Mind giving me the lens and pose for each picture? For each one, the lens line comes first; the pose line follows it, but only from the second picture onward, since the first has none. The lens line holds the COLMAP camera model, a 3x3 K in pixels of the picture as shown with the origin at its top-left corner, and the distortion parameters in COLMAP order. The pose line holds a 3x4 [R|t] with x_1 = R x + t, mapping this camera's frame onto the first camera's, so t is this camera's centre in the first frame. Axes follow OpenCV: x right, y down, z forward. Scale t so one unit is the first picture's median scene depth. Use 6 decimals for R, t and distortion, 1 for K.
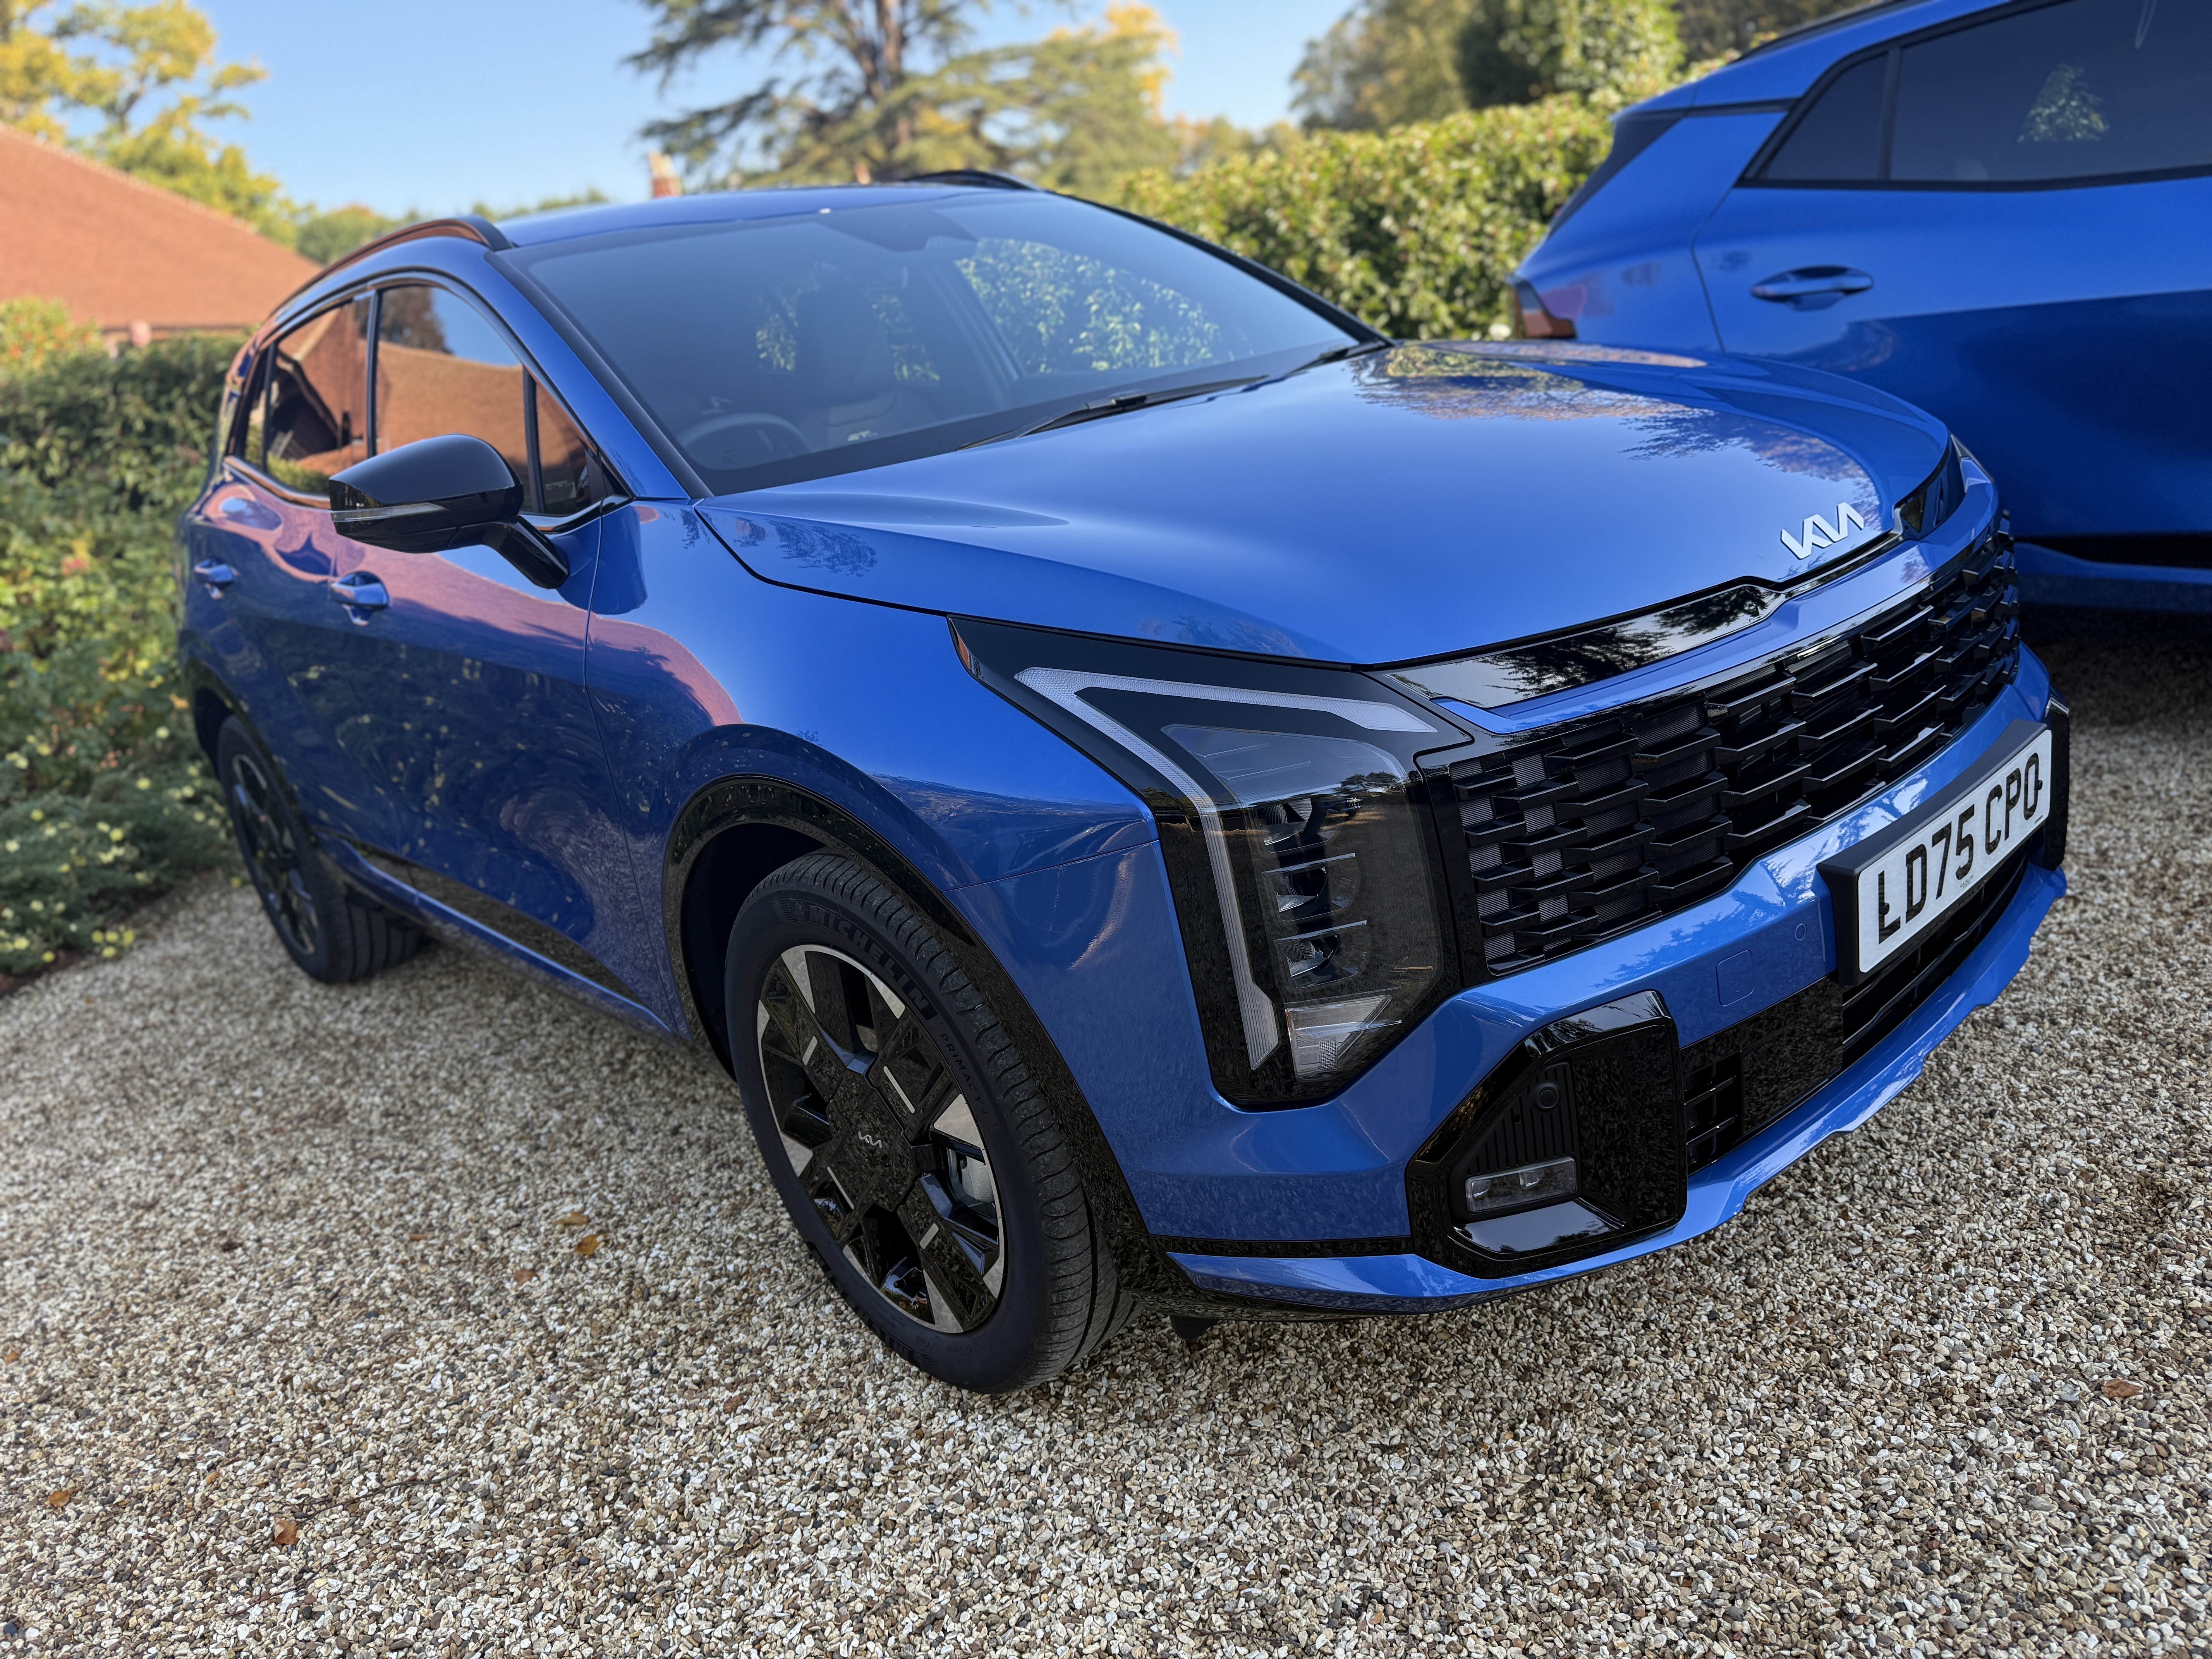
lens RADIAL K [[1555.9, 0, 1113.5], [0, 1555.9, 836.3], [0, 0, 1]] dist [0.020138, -0.025889]
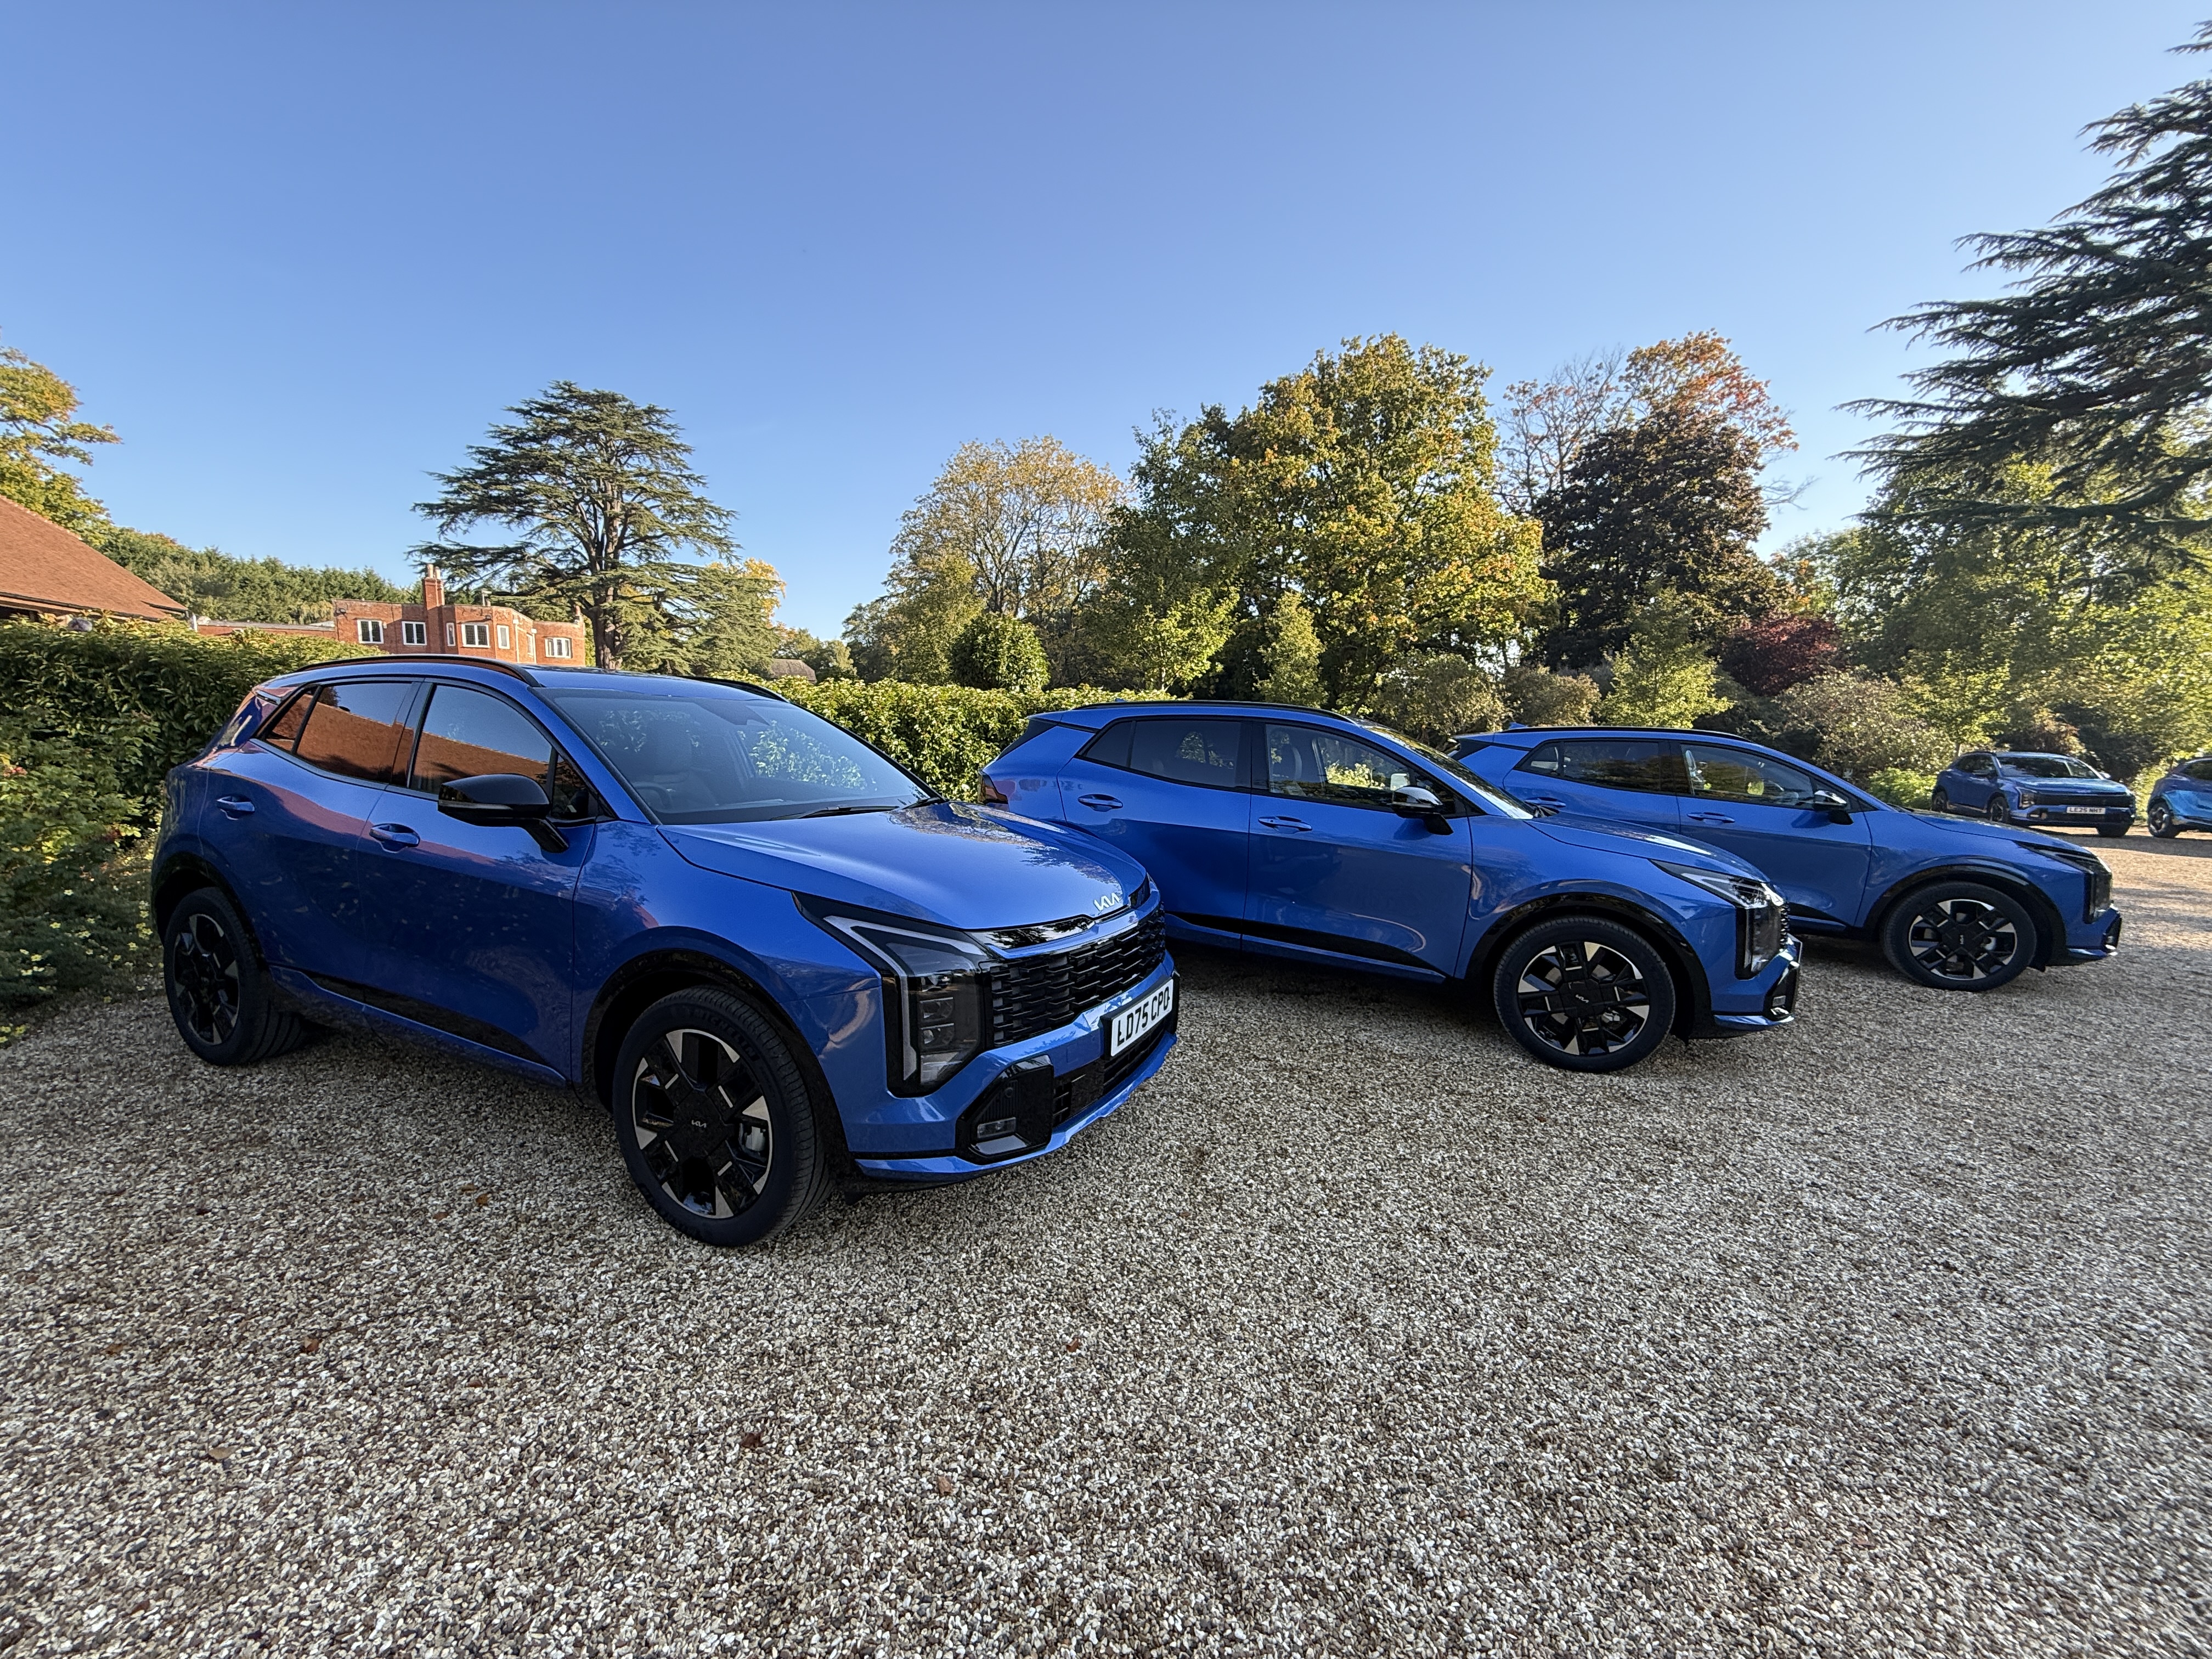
lens RADIAL K [[888.8, 0, 1102.6], [0, 888.8, 831.1], [0, 0, 1]] dist [-0.003836, -0.000030]
pose [[0.897699, 0.155276, 0.412342, -0.222082], [-0.054481, 0.967781, -0.245828, 0.072738], [-0.437228, 0.198215, 0.877236, -0.411644]]
